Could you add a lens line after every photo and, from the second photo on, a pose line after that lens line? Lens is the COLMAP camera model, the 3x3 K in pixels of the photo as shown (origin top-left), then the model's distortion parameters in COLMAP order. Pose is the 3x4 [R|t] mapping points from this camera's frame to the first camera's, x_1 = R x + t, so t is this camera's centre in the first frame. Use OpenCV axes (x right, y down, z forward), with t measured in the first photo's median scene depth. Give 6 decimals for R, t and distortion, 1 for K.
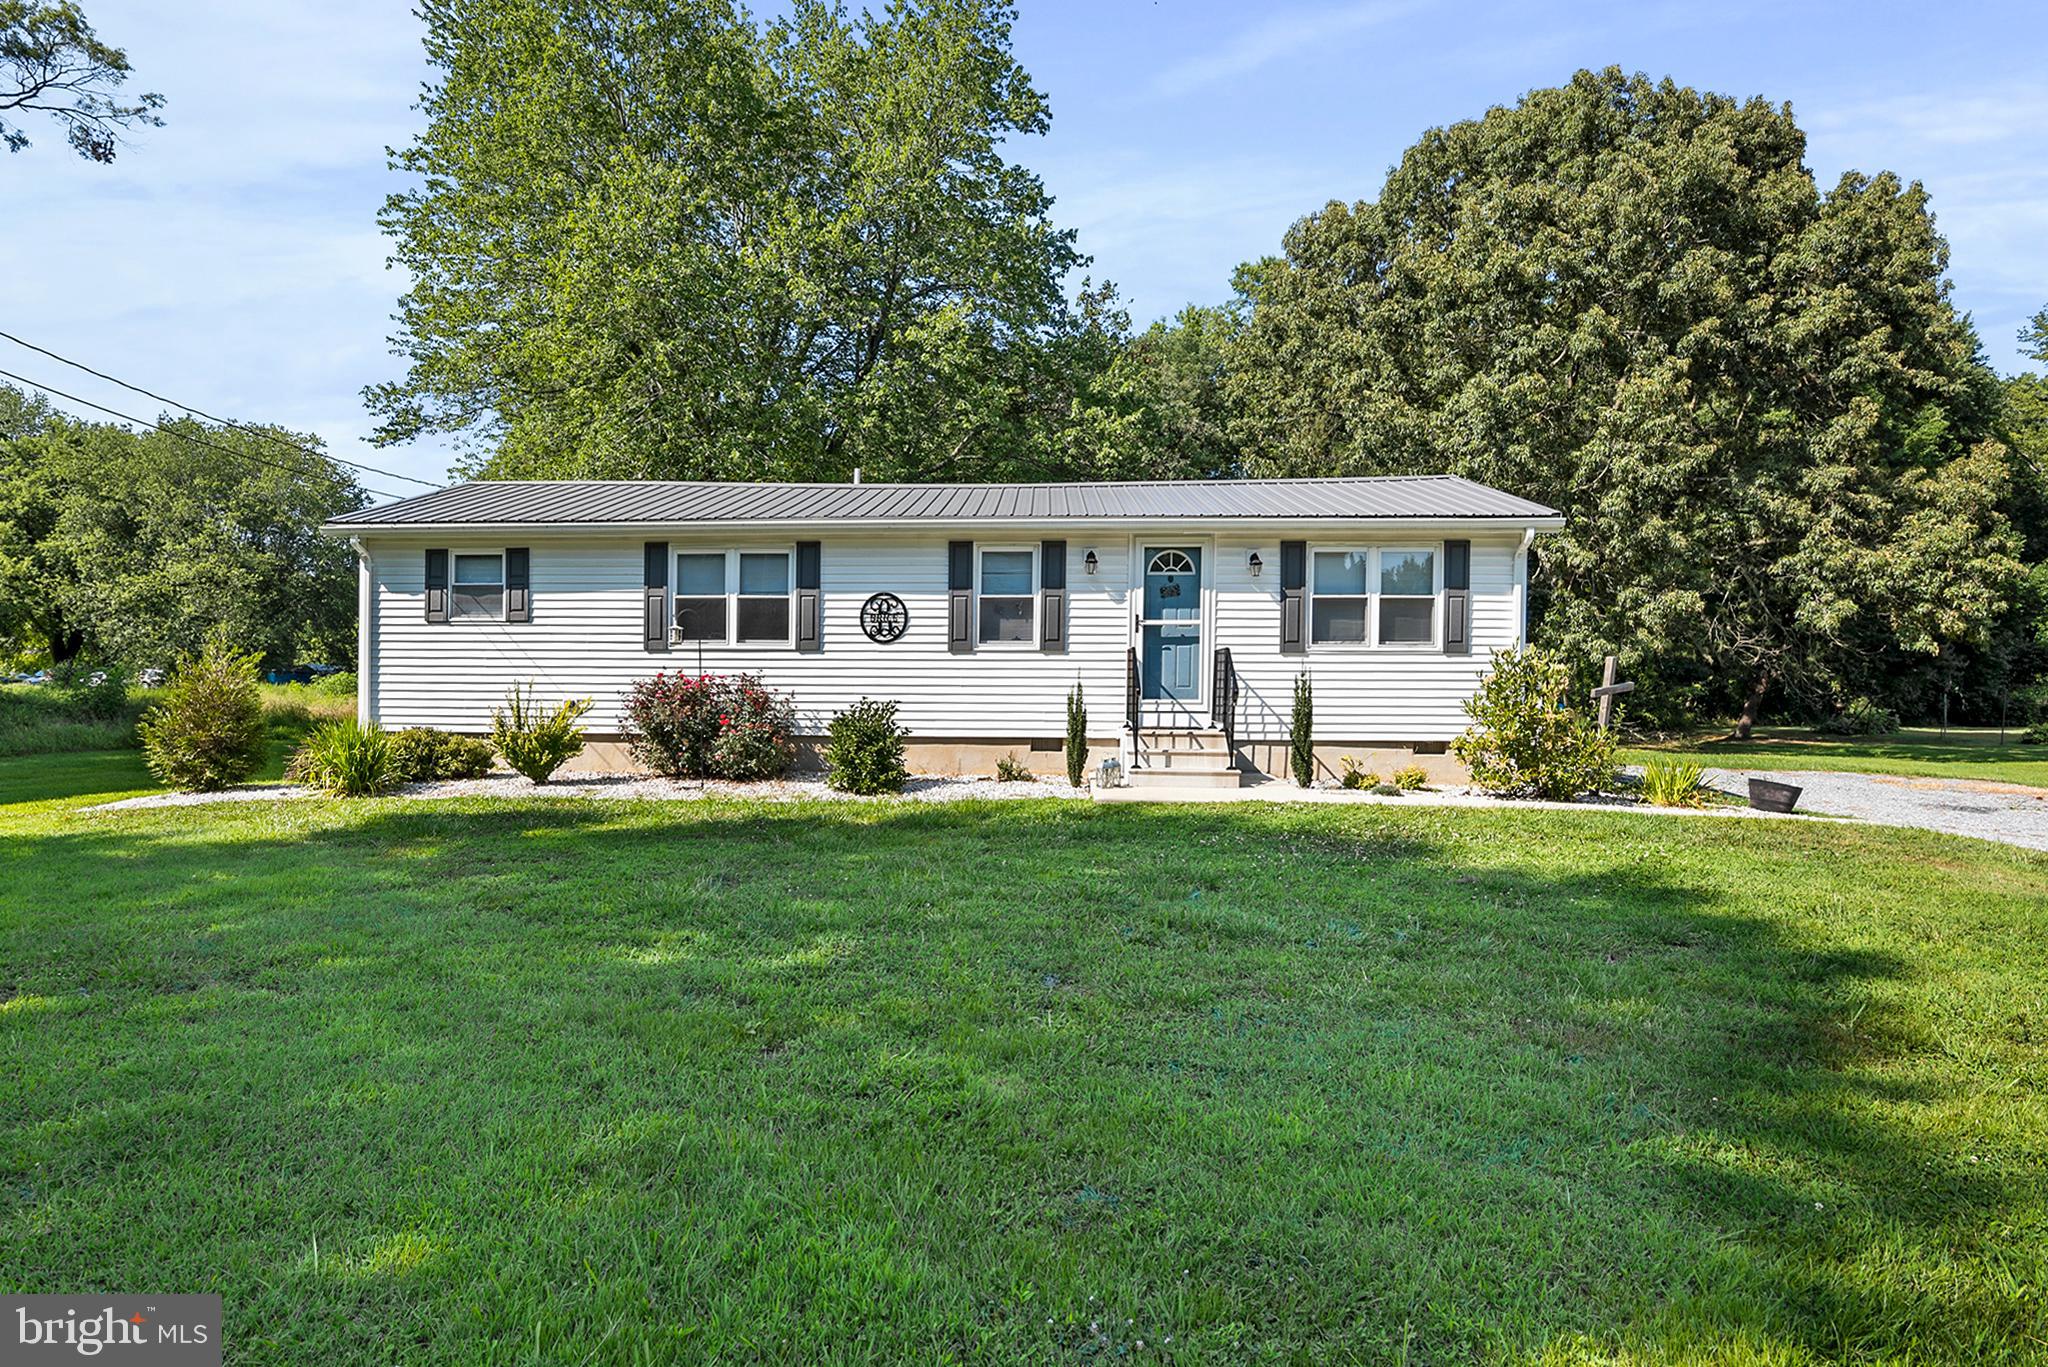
lens RADIAL K [[1036.9, 0, 1014.8], [0, 1036.9, 745.5], [0, 0, 1]] dist [-0.019377, -0.000545]
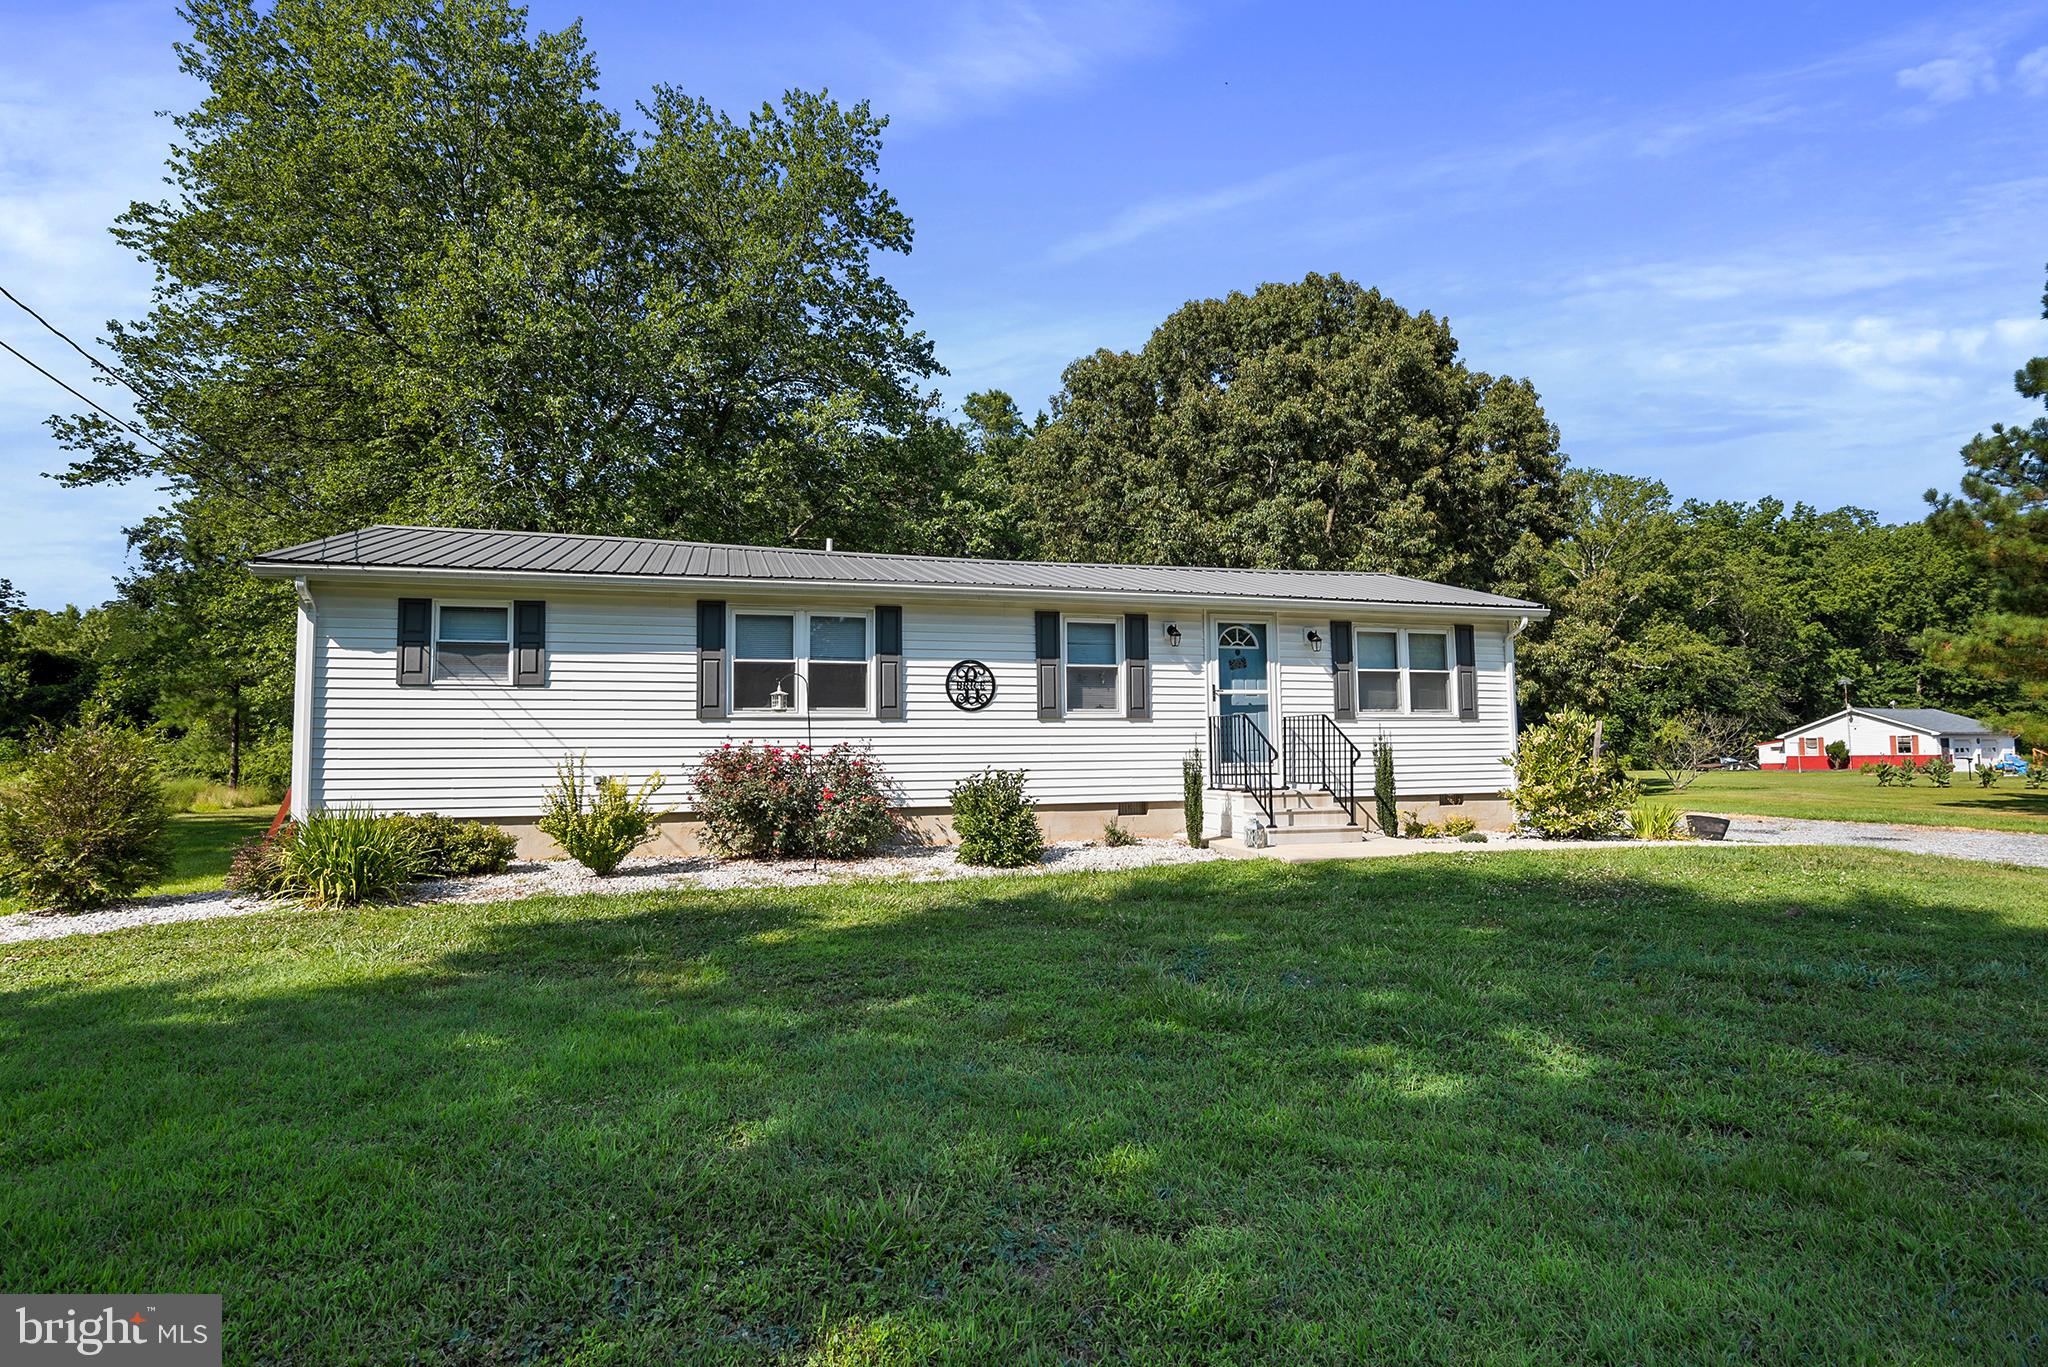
lens RADIAL K [[912.3, 0, 1027.6], [0, 912.3, 738.4], [0, 0, 1]] dist [-0.016607, -0.000109]
pose [[0.943822, -0.009403, 0.330321, -0.359529], [0.033565, 0.997153, -0.067519, -0.012361], [-0.328746, 0.074813, 0.941451, 0.166428]]
